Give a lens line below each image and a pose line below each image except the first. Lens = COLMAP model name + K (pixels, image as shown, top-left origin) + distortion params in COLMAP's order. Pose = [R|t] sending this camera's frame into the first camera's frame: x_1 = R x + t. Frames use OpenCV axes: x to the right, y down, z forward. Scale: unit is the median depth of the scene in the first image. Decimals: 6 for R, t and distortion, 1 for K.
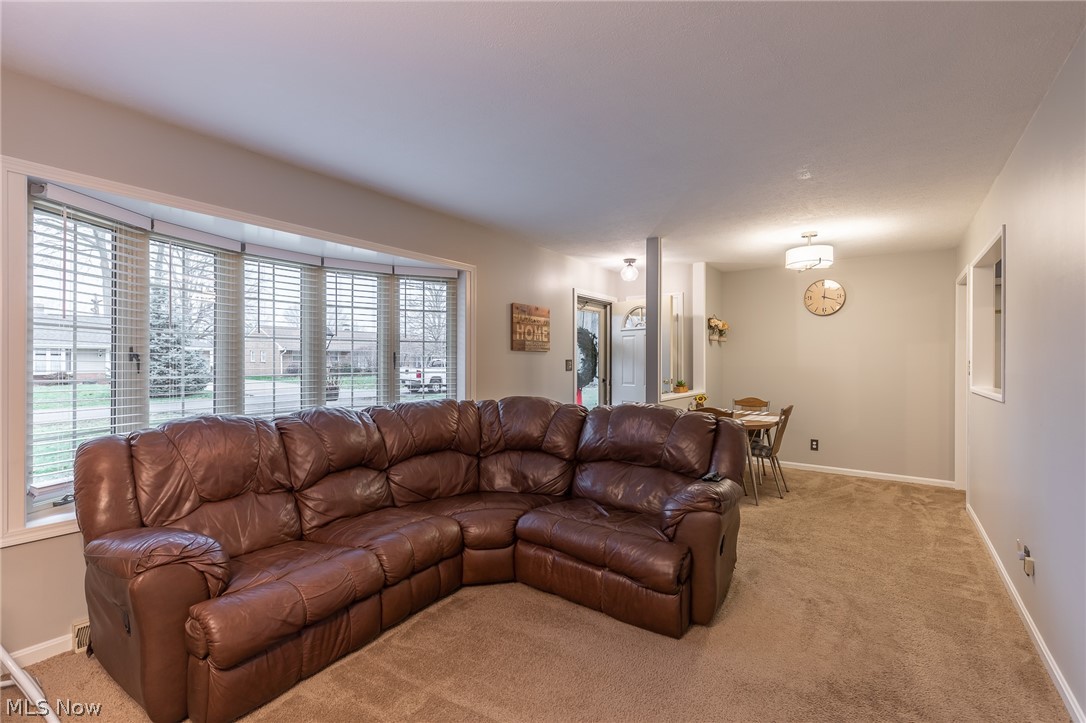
lens RADIAL K [[486.7, 0, 541.2], [0, 486.7, 365.1], [0, 0, 1]] dist [0.001299, -0.000419]
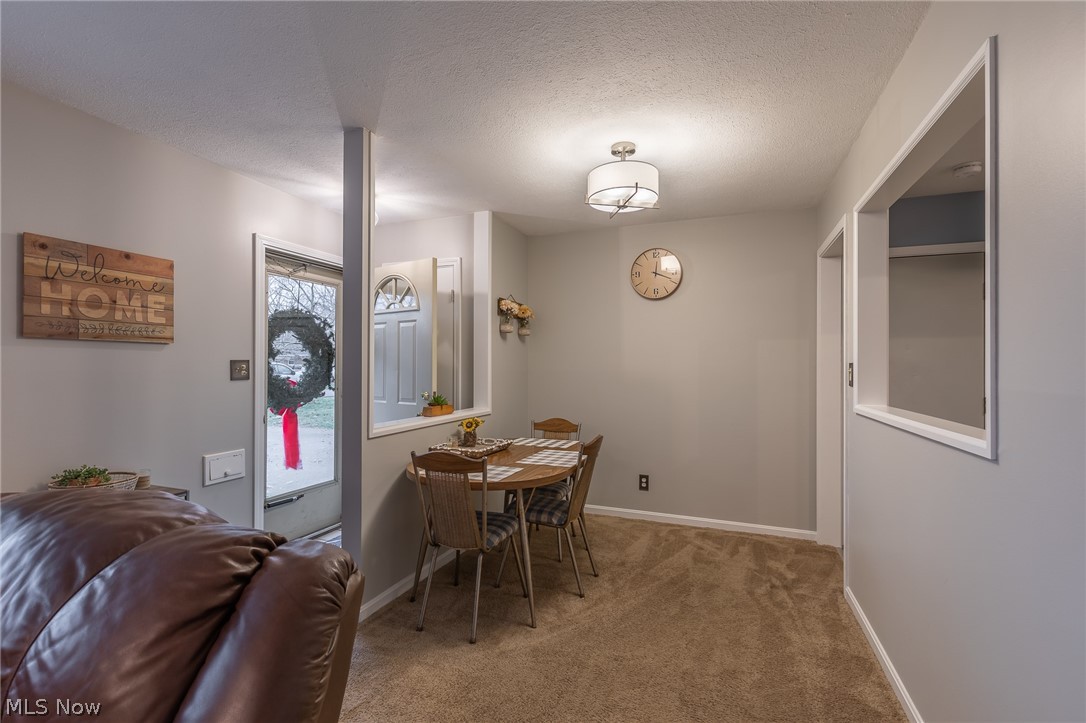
lens RADIAL K [[486.7, 0, 545.3], [0, 486.7, 366.9], [0, 0, 1]] dist [0.001299, -0.000419]
pose [[0.965381, 0.001392, 0.260838, 0.268830], [-0.000488, 0.999994, -0.003532, -0.001275], [-0.260842, 0.003283, 0.965376, 0.400211]]
